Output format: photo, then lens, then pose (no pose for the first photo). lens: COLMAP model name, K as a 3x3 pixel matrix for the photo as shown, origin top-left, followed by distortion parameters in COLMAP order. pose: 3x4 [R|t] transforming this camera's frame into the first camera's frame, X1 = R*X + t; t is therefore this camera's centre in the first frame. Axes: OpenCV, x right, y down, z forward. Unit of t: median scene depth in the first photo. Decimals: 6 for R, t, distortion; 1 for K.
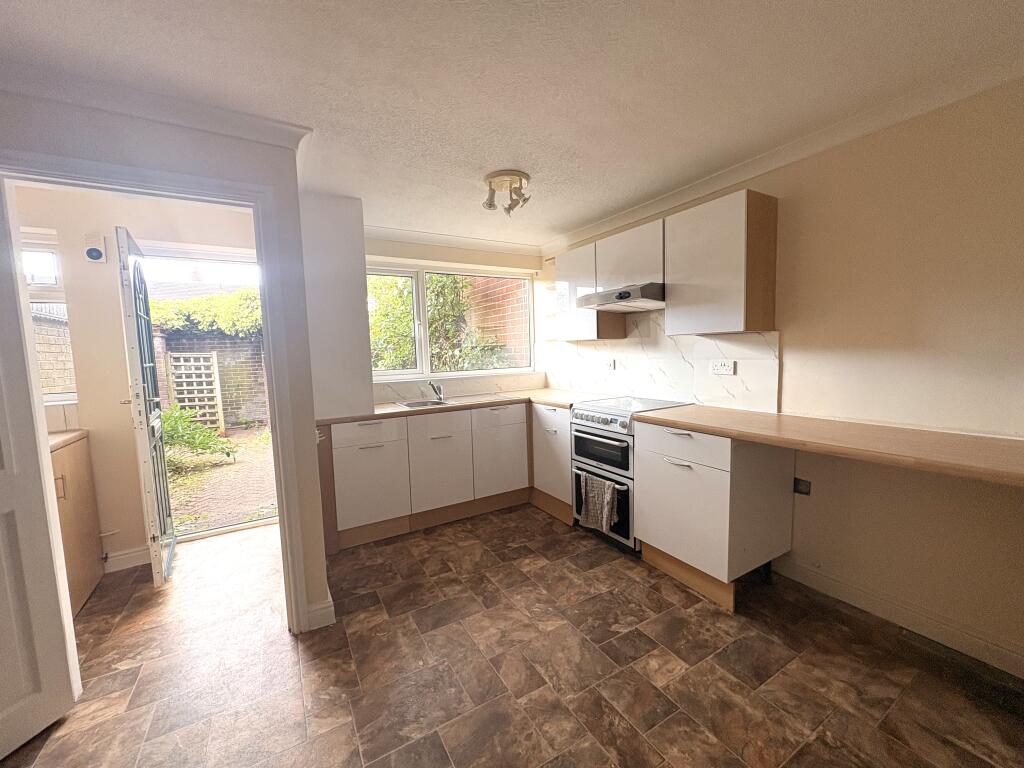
lens RADIAL K [[409.1, 0, 514.9], [0, 409.1, 383.9], [0, 0, 1]] dist [0.000848, -0.000182]
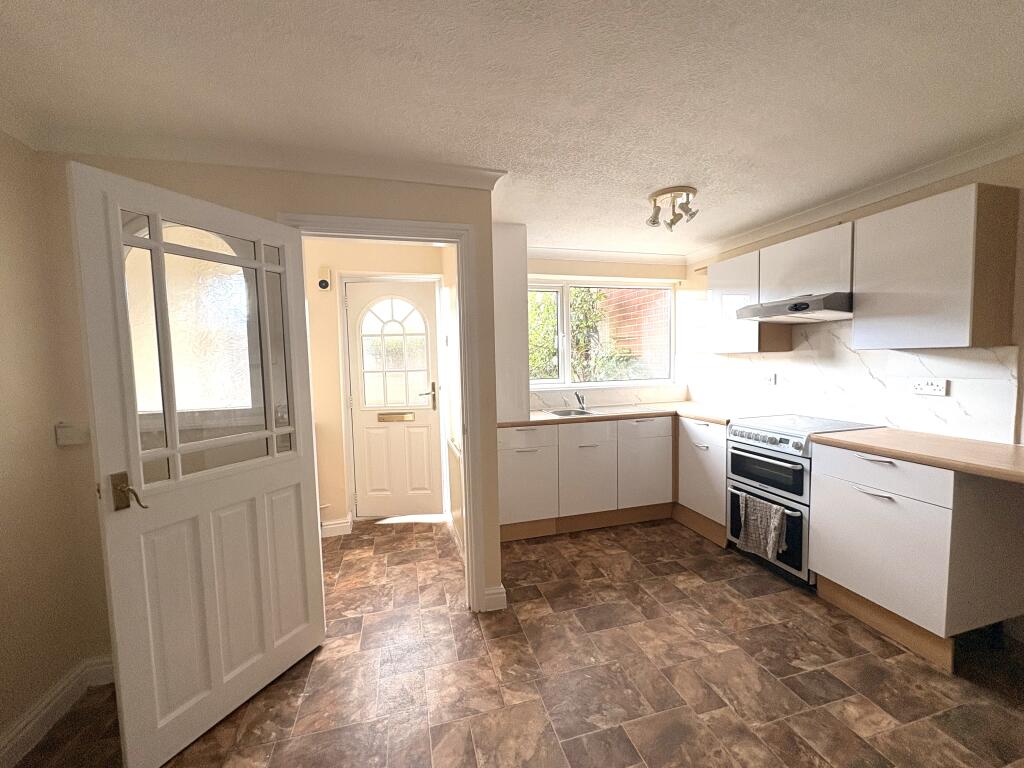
lens RADIAL K [[409.1, 0, 513.8], [0, 409.1, 384.0], [0, 0, 1]] dist [0.000848, -0.000182]
pose [[0.965645, 0.025192, -0.258639, -0.133304], [-0.029410, 0.999490, -0.012450, -0.011074], [0.258194, 0.019628, 0.965894, -0.073167]]
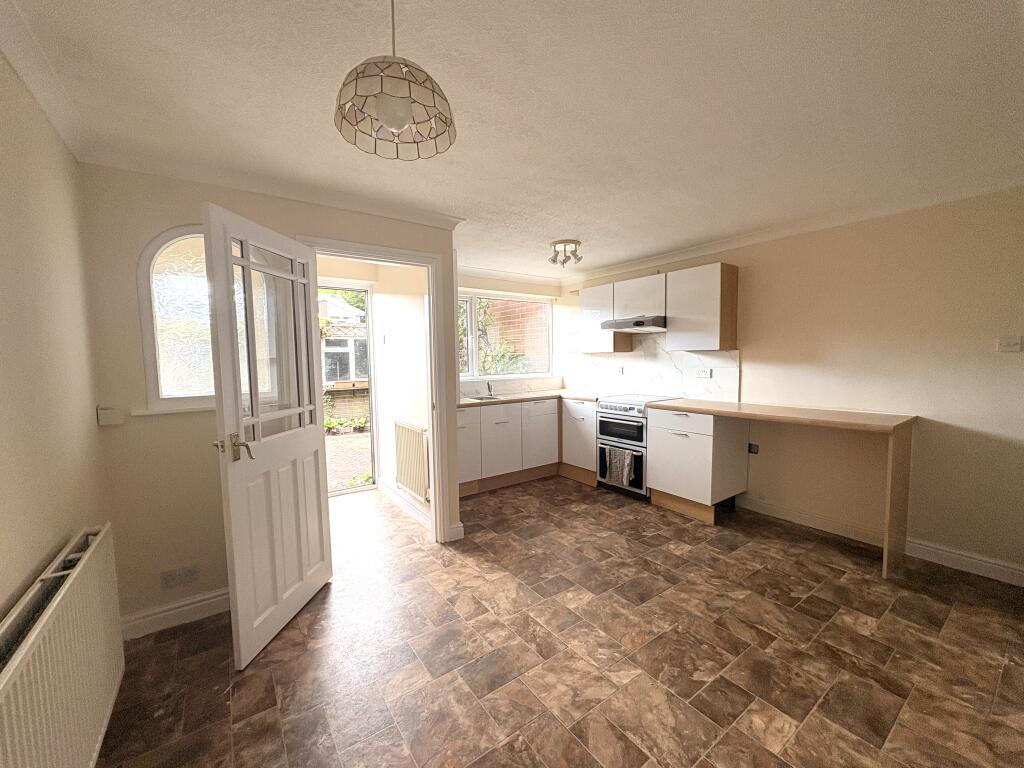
lens RADIAL K [[409.1, 0, 515.9], [0, 409.1, 384.9], [0, 0, 1]] dist [0.000848, -0.000182]
pose [[0.995335, 0.009432, 0.096013, -0.359104], [-0.007688, 0.999799, -0.018517, 0.041210], [-0.096168, 0.017693, 0.995208, -0.480123]]
